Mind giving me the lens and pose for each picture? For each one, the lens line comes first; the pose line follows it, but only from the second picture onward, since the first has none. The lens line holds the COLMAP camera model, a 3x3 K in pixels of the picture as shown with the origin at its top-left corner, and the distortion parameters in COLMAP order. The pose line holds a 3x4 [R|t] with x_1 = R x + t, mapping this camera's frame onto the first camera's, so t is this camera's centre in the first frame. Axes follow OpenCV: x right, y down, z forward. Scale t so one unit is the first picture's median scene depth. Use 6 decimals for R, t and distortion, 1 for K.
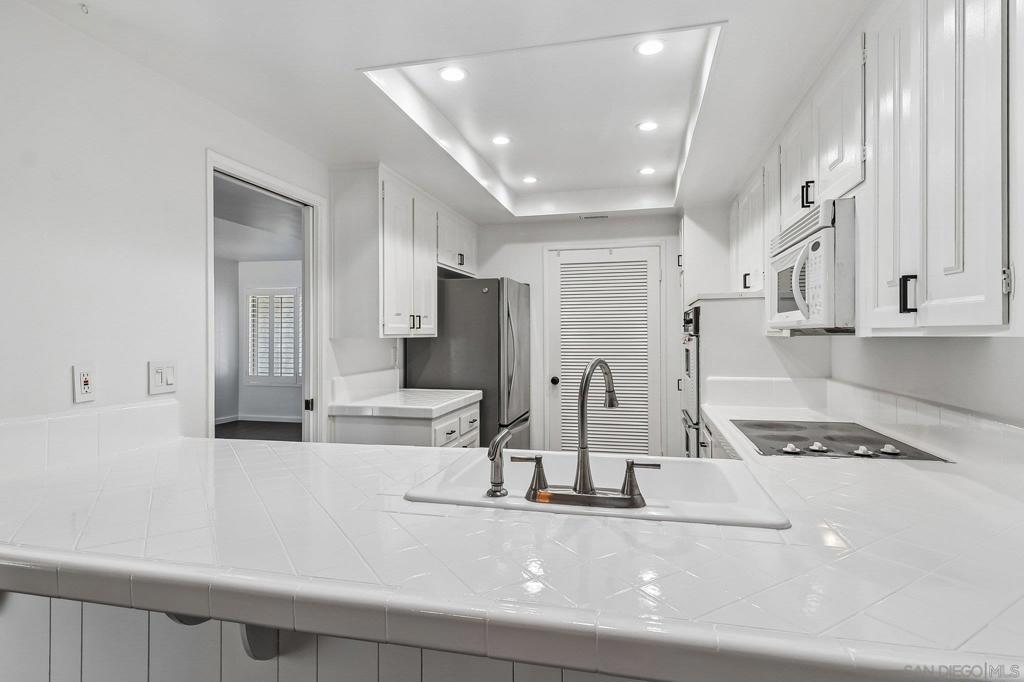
lens RADIAL K [[541.4, 0, 510.2], [0, 541.4, 334.8], [0, 0, 1]] dist [0.020413, -0.008997]
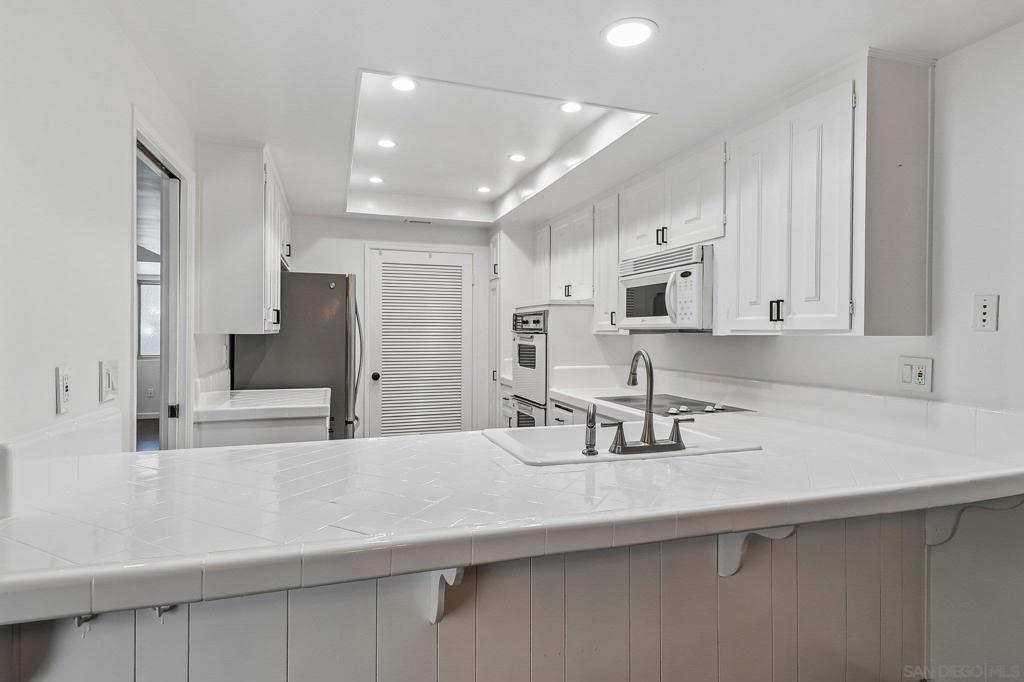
lens RADIAL K [[541.4, 0, 510.6], [0, 541.4, 335.8], [0, 0, 1]] dist [0.020413, -0.008997]
pose [[0.849577, 0.004782, 0.527442, -0.331121], [-0.008274, 0.999957, 0.004260, 0.001677], [-0.527399, -0.007983, 0.849580, -0.004664]]
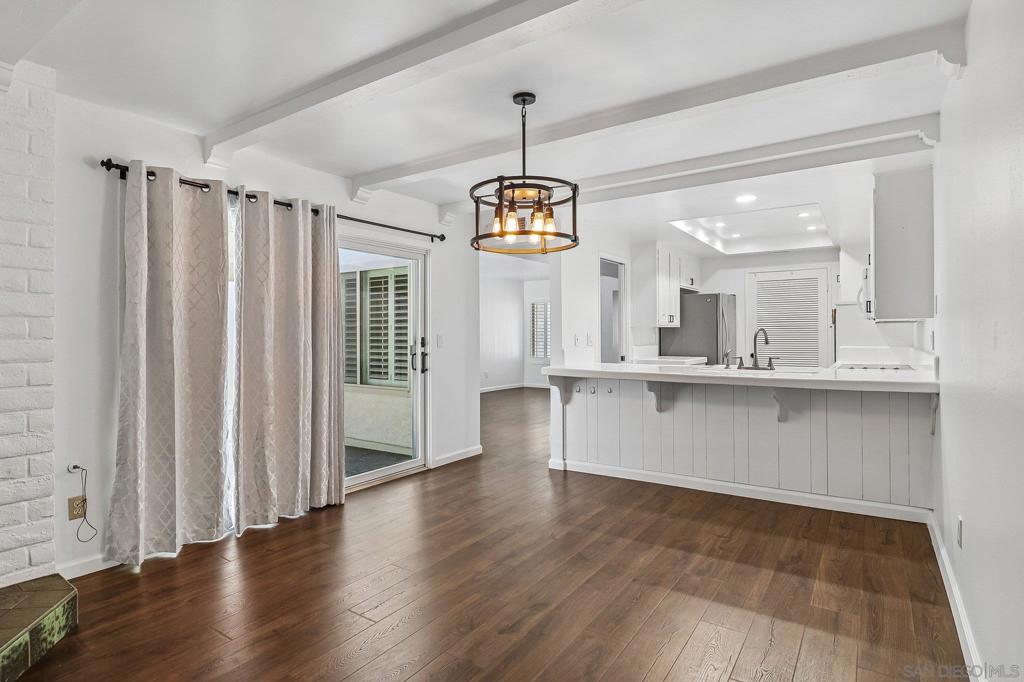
lens RADIAL K [[541.4, 0, 517.7], [0, 541.4, 333.4], [0, 0, 1]] dist [0.020413, -0.008997]
pose [[0.942765, -0.001508, -0.333454, -0.049121], [0.001194, 0.999999, -0.001147, 0.029964], [0.333455, 0.000683, 0.942766, -0.986643]]
